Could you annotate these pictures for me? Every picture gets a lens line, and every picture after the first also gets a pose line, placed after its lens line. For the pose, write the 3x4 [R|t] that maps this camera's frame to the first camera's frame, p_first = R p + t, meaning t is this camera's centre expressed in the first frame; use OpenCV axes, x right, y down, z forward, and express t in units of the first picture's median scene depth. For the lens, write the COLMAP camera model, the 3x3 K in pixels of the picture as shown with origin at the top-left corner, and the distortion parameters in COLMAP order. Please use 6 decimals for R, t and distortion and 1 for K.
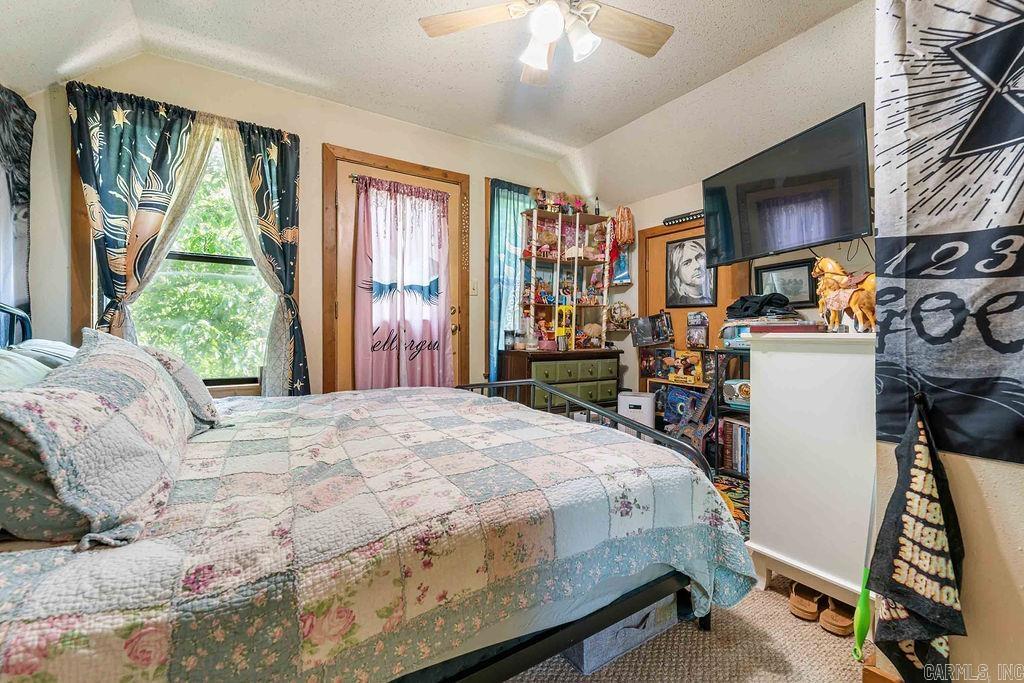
lens RADIAL K [[432.7, 0, 510.4], [0, 432.7, 336.8], [0, 0, 1]] dist [-0.000071, -0.000047]
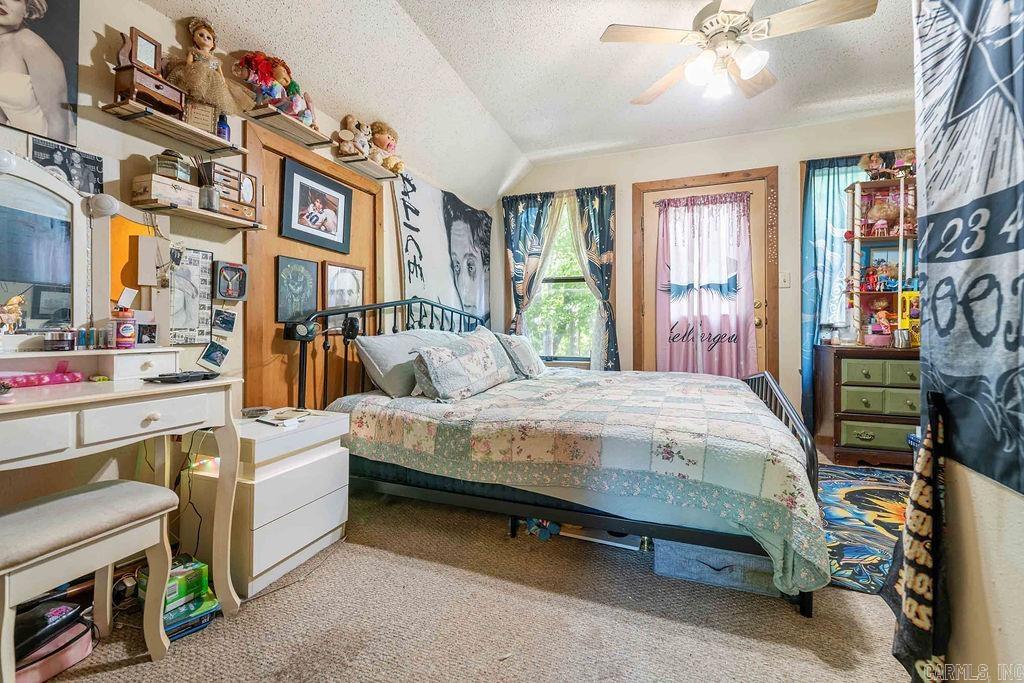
lens RADIAL K [[420.0, 0, 512.2], [0, 420.0, 328.2], [0, 0, 1]] dist [0.000430, 0.000145]
pose [[0.603832, -0.002058, -0.797109, 0.432742], [-0.002728, 0.999985, -0.004648, 0.002389], [0.797107, 0.004981, 0.603817, -0.080339]]
